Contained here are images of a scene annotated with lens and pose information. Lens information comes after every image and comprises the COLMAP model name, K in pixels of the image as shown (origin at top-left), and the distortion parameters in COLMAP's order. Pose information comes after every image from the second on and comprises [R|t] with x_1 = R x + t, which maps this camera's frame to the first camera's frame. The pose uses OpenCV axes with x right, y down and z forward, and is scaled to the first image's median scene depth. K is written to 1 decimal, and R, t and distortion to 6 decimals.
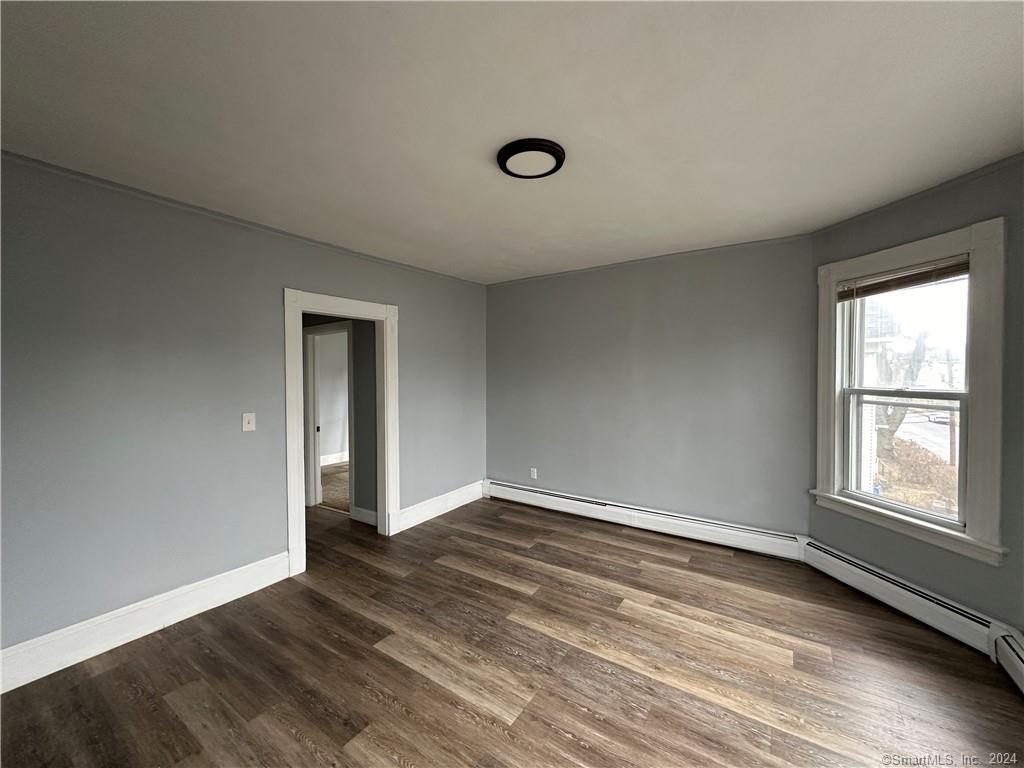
lens RADIAL K [[407.8, 0, 513.8], [0, 407.8, 381.9], [0, 0, 1]] dist [-0.001929, -0.000143]
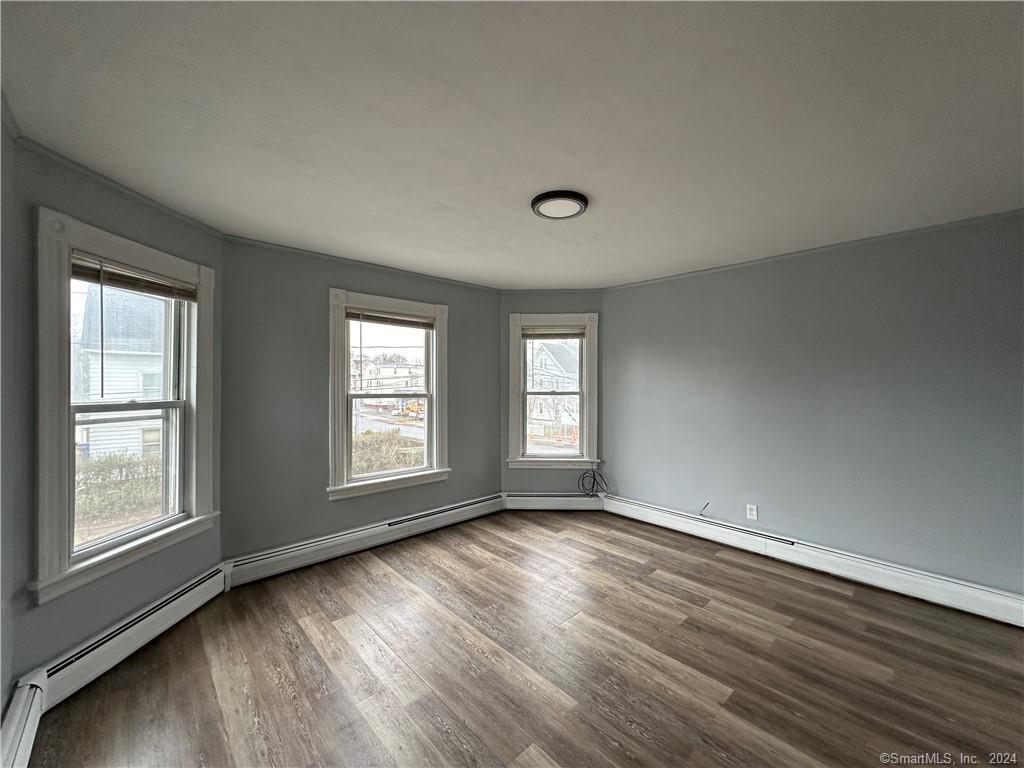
lens RADIAL K [[407.8, 0, 517.1], [0, 407.8, 378.8], [0, 0, 1]] dist [-0.001929, -0.000143]
pose [[-0.975887, 0.006231, 0.218188, -0.081998], [0.008584, 0.999915, 0.009836, -0.036959], [-0.218108, 0.011472, -0.975857, 1.863202]]
